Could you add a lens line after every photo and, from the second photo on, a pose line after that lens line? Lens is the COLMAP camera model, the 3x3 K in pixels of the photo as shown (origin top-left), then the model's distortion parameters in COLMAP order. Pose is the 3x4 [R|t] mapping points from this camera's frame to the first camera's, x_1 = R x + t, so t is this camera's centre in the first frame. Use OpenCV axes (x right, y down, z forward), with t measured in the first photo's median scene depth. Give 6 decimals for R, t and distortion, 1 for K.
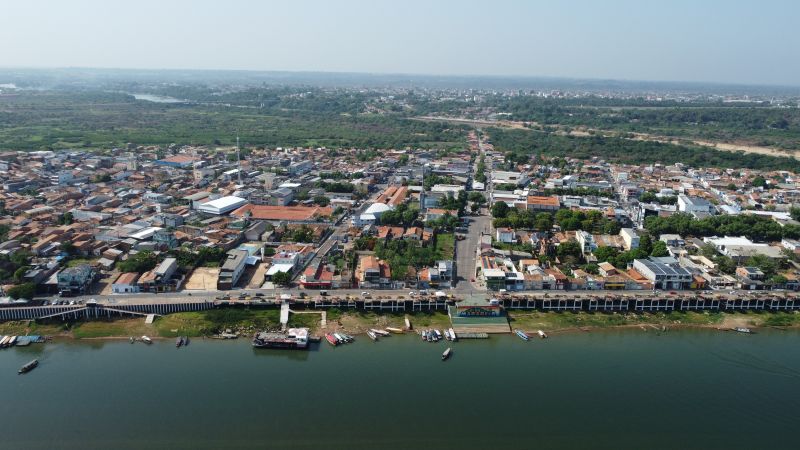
lens RADIAL K [[599.6, 0, 400.0], [0, 599.6, 225.0], [0, 0, 1]] dist [-0.009630, 0.000563]
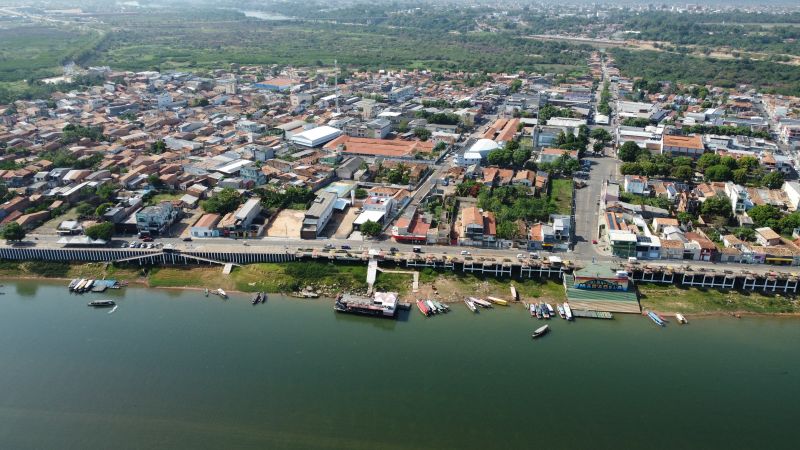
lens RADIAL K [[599.6, 0, 400.0], [0, 599.6, 225.0], [0, 0, 1]] dist [-0.009630, 0.000563]
pose [[0.984390, 0.053644, -0.167627, -0.005615], [-0.031401, 0.990668, 0.132633, -0.025709], [0.173177, -0.125299, 0.976888, 0.104734]]
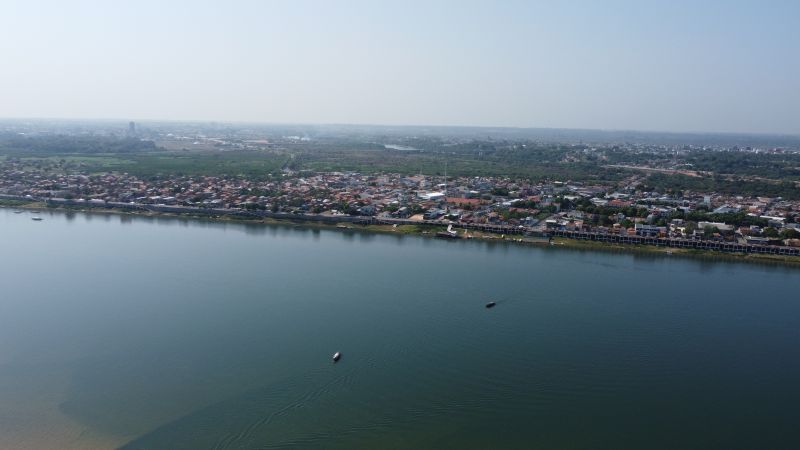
lens RADIAL K [[599.6, 0, 400.0], [0, 599.6, 225.0], [0, 0, 1]] dist [-0.009630, 0.000563]
pose [[0.929702, 0.061295, -0.363175, 0.311412], [-0.093869, 0.992926, -0.072715, 0.215091], [0.356149, 0.101694, 0.928879, -0.807504]]
